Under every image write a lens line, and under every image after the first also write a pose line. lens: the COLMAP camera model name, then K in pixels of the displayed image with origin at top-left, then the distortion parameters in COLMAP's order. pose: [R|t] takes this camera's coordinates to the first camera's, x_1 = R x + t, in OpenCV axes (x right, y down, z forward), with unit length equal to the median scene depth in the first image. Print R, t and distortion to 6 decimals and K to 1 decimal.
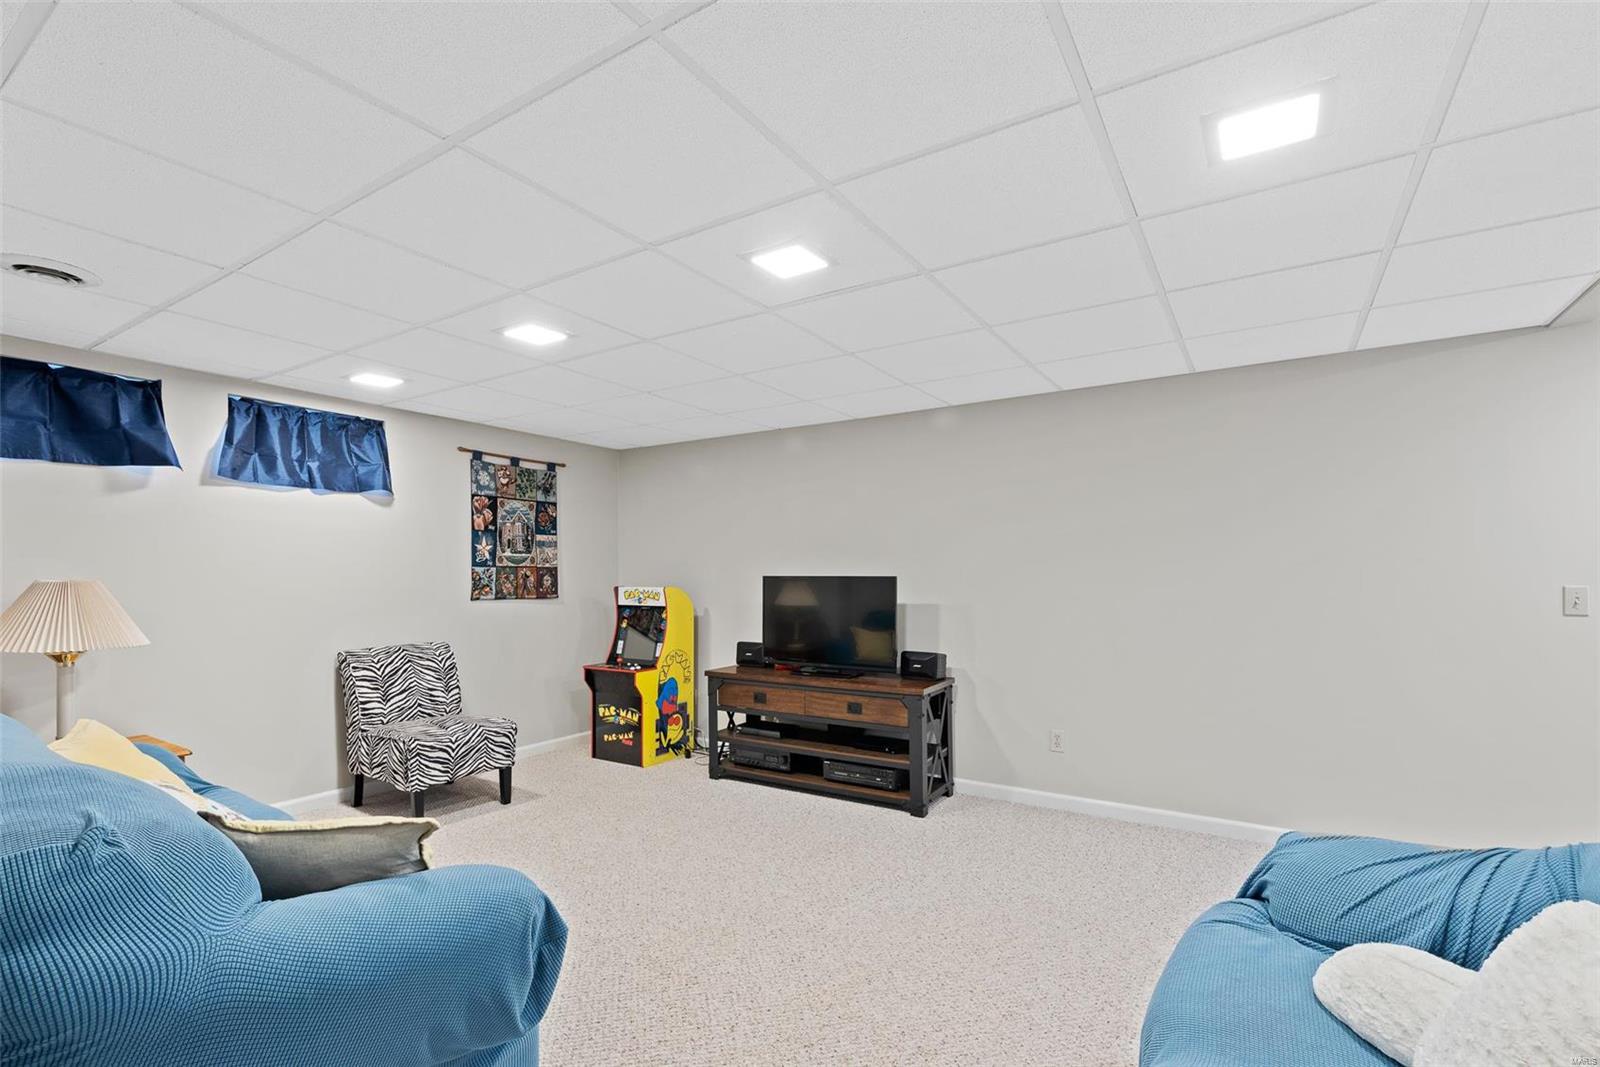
lens RADIAL K [[720.7, 0, 801.4], [0, 720.7, 562.0], [0, 0, 1]] dist [0.000538, 0.000088]
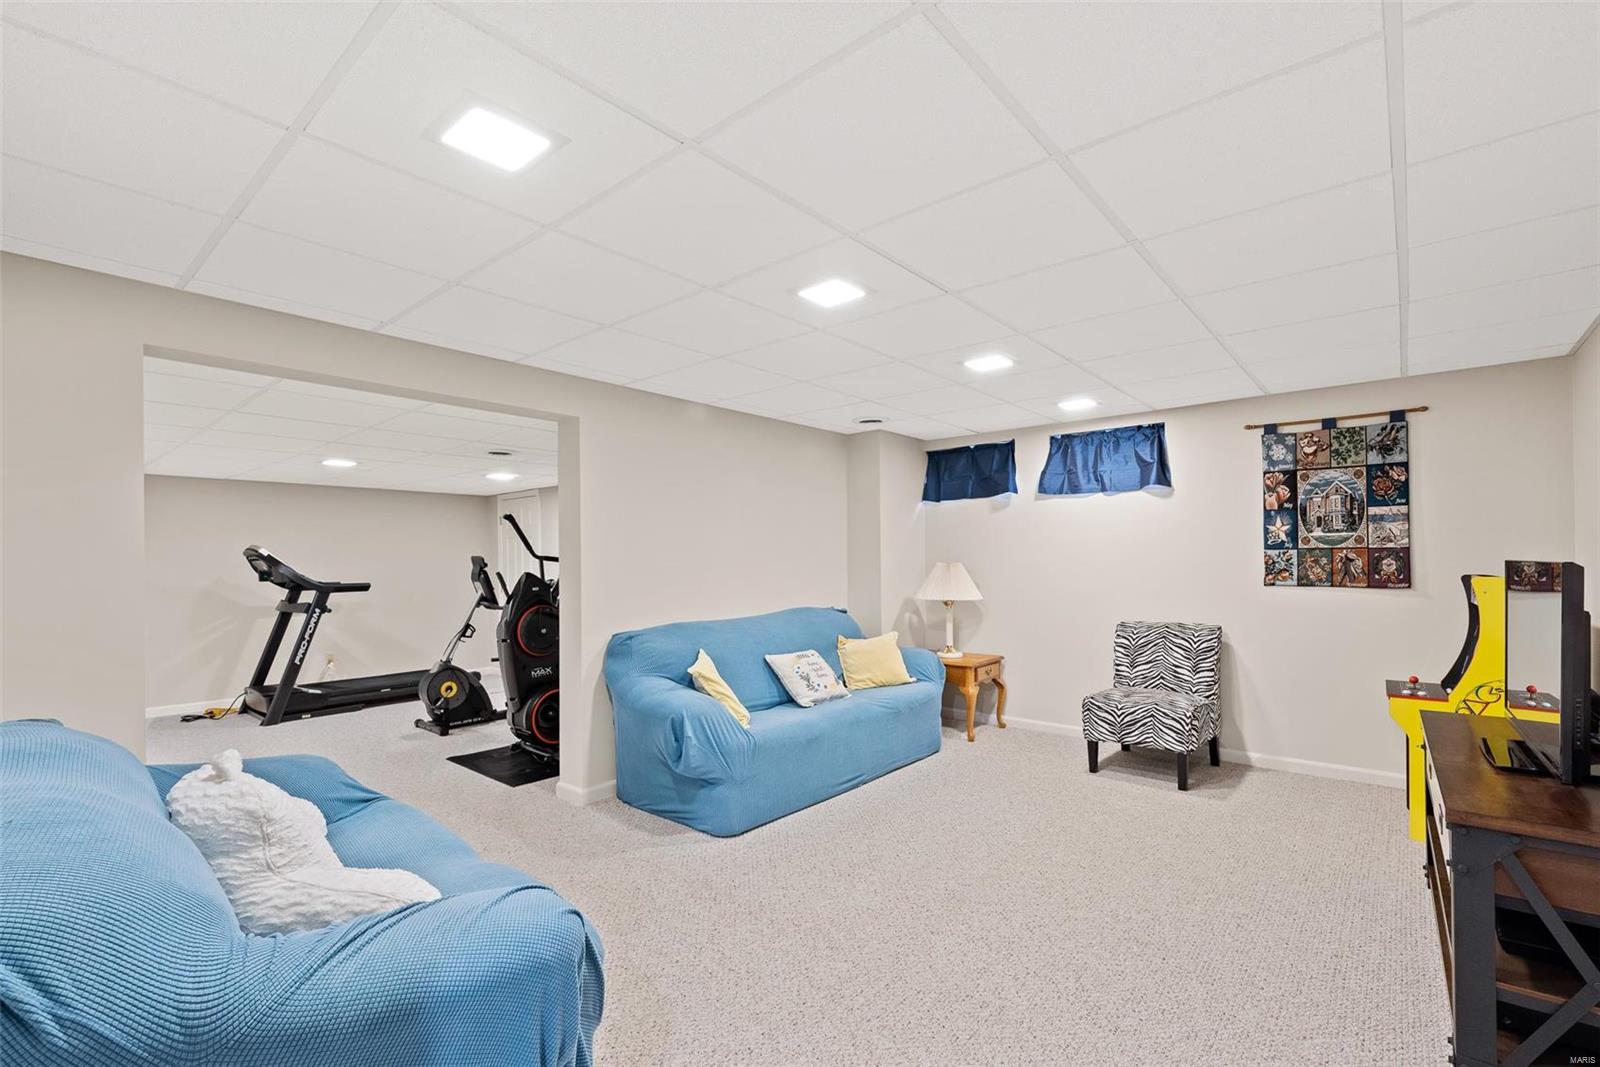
lens RADIAL K [[717.3, 0, 795.2], [0, 717.3, 540.7], [0, 0, 1]] dist [0.000207, -0.000005]
pose [[-0.146719, -0.022909, -0.988913, 0.534899], [0.025477, 0.999313, -0.026930, 0.004369], [0.988850, -0.029146, -0.146035, 0.515281]]
